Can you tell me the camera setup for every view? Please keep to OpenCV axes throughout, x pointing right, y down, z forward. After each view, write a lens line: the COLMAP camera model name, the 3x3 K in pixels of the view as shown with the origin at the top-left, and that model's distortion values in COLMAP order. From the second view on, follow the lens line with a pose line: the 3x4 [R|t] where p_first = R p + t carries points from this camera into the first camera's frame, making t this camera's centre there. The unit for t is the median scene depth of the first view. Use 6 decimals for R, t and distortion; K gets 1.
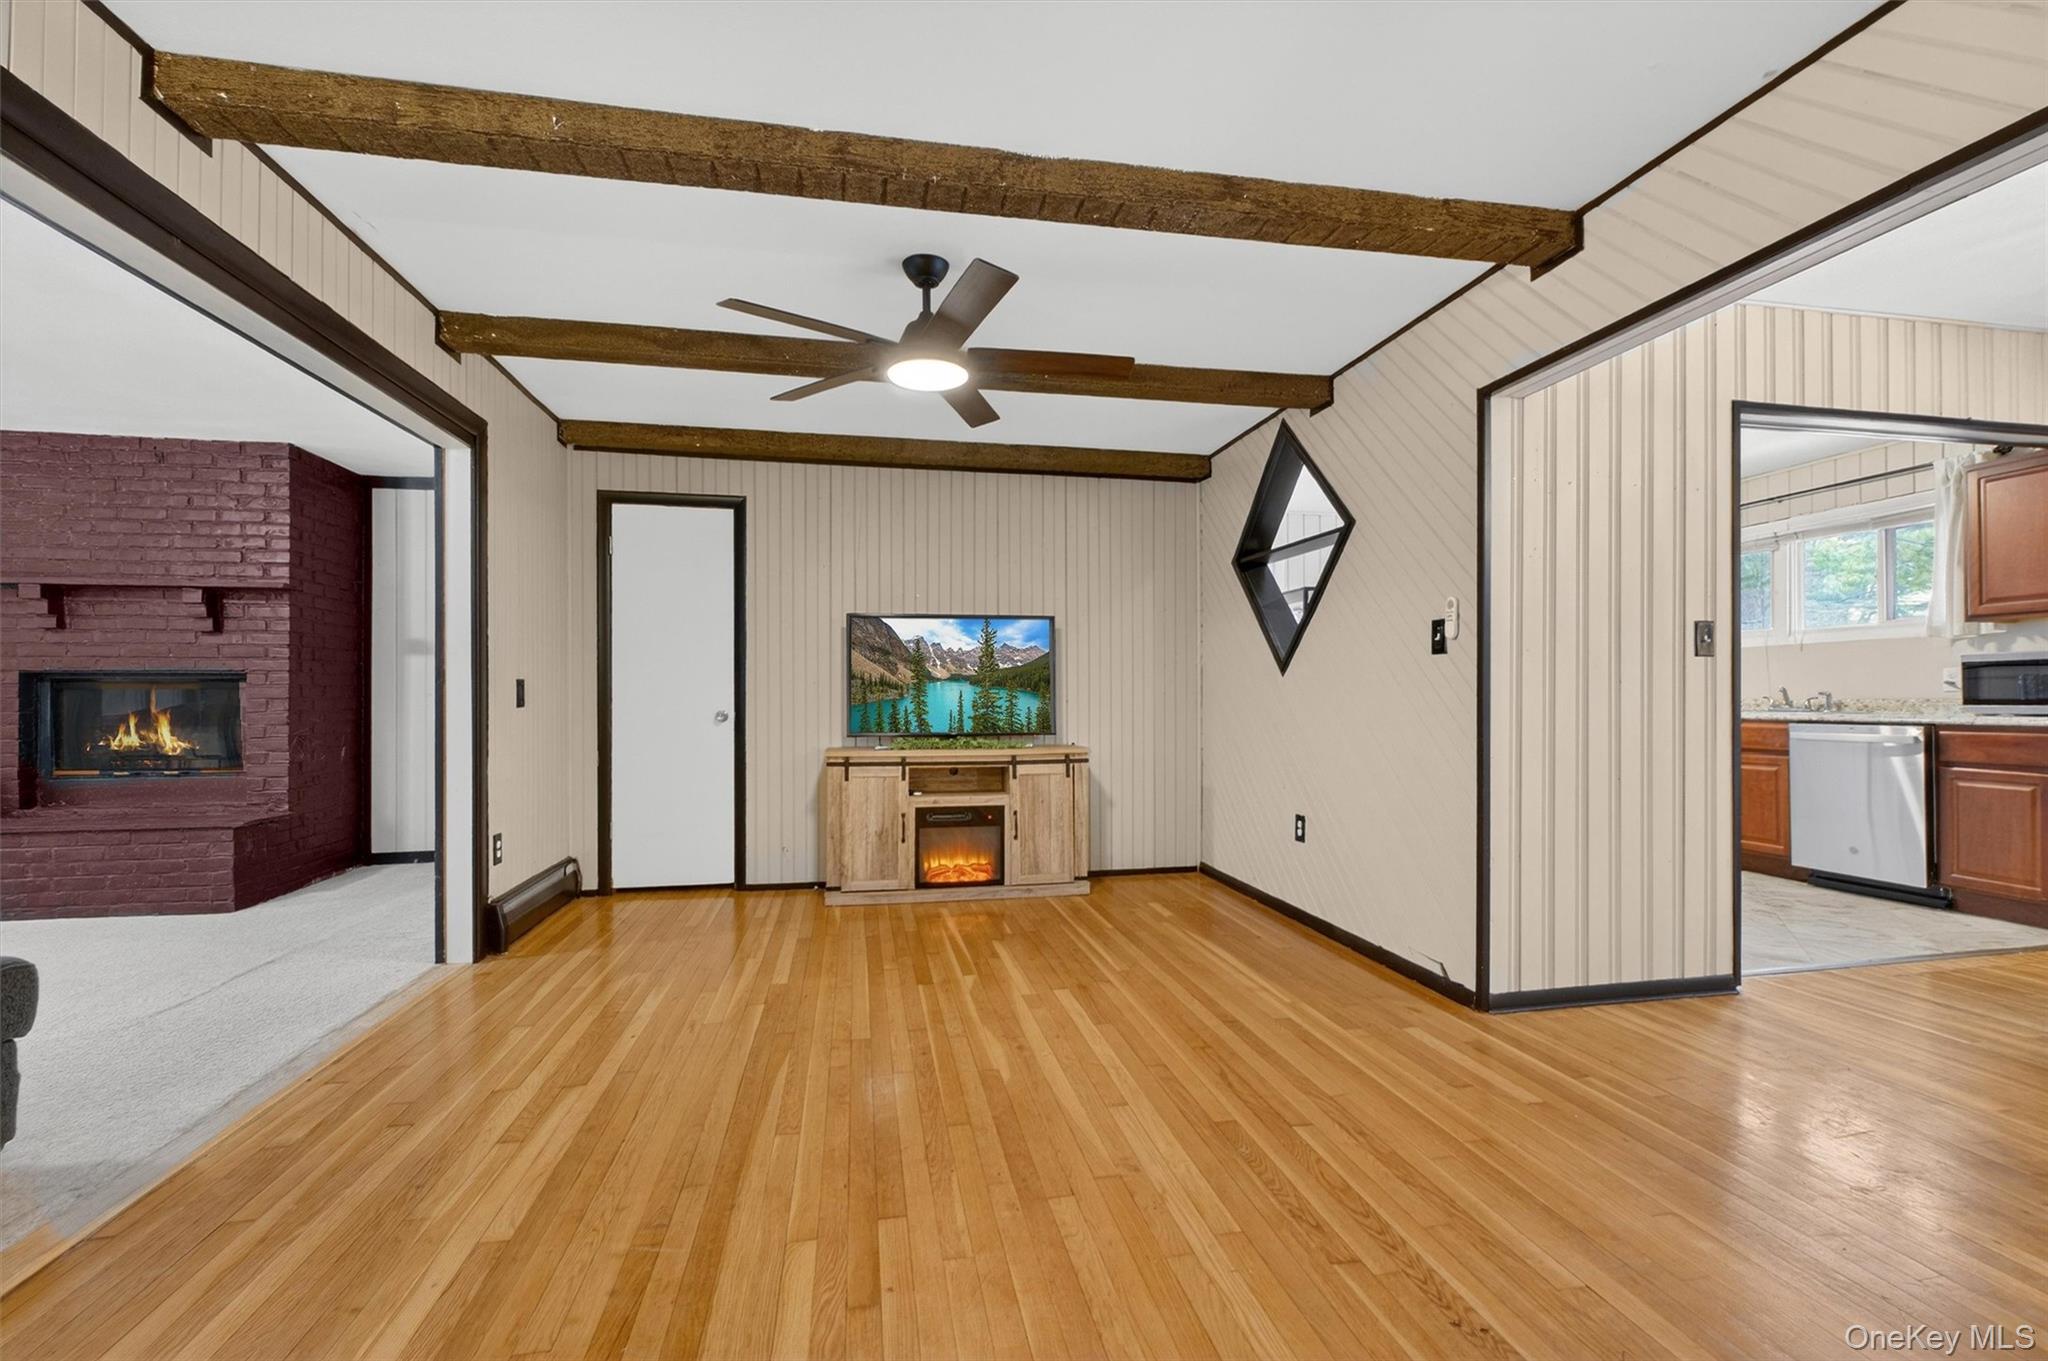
lens RADIAL K [[872.2, 0, 1037.2], [0, 872.2, 693.5], [0, 0, 1]] dist [0.001322, -0.001264]
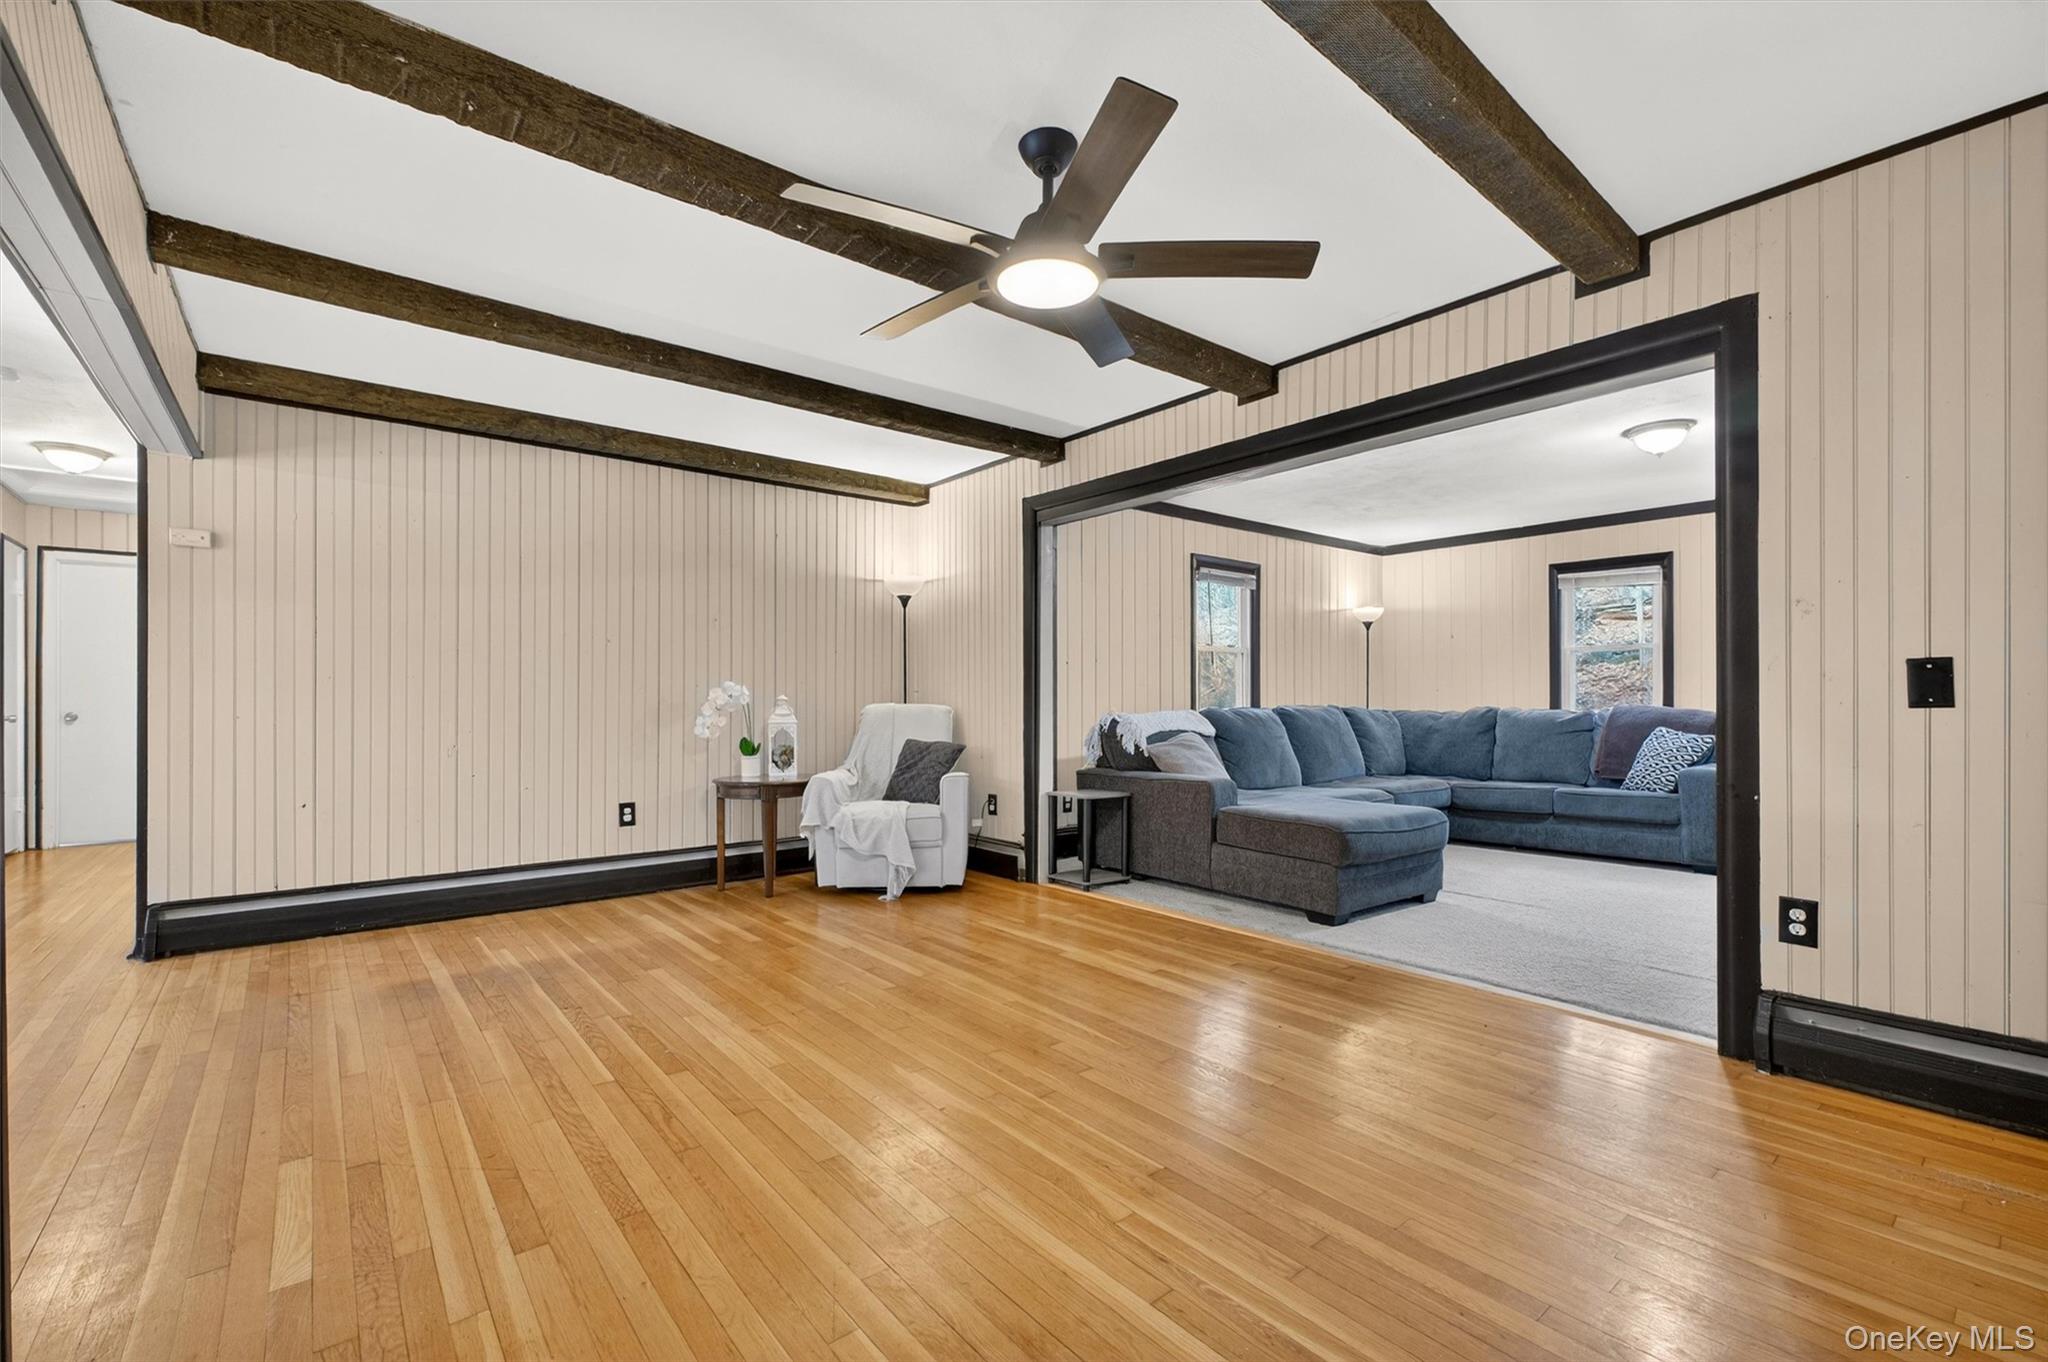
lens RADIAL K [[872.2, 0, 1022.5], [0, 872.2, 696.1], [0, 0, 1]] dist [0.001322, -0.001264]
pose [[-0.884214, 0.006838, -0.467031, 0.164486], [0.007411, 0.999972, 0.000609, 0.002742], [0.467023, -0.002923, -0.884241, 1.053007]]
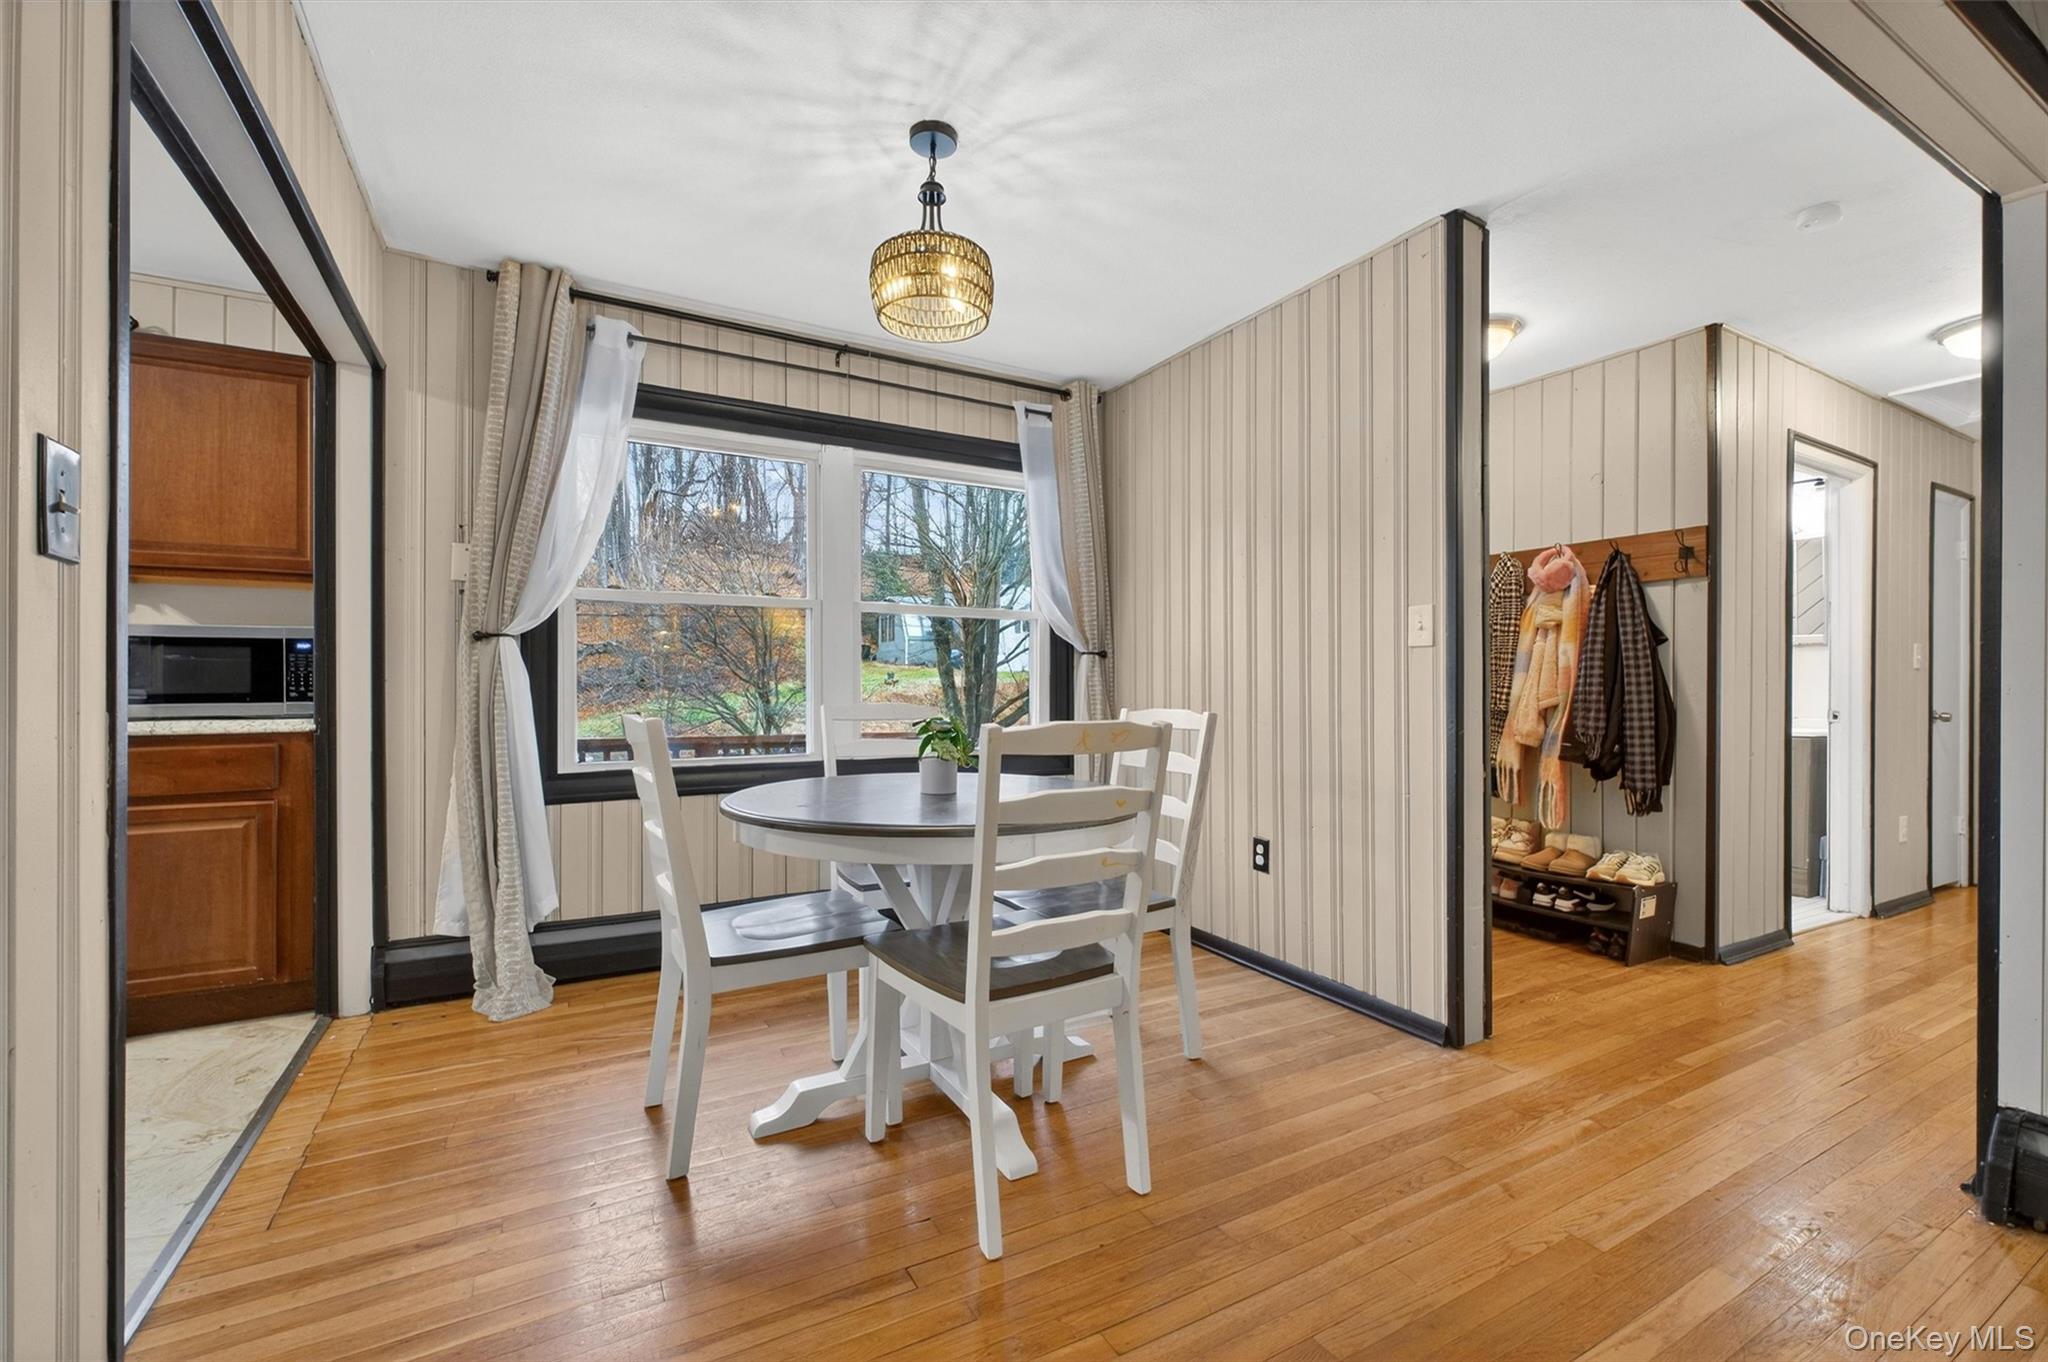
lens RADIAL K [[872.2, 0, 1021.6], [0, 872.2, 686.6], [0, 0, 1]] dist [0.001322, -0.001264]
pose [[-0.308778, 0.005675, 0.951117, 0.244718], [-0.005507, 0.999955, -0.007754, 0.001656], [-0.951118, -0.007633, -0.308733, 0.523354]]
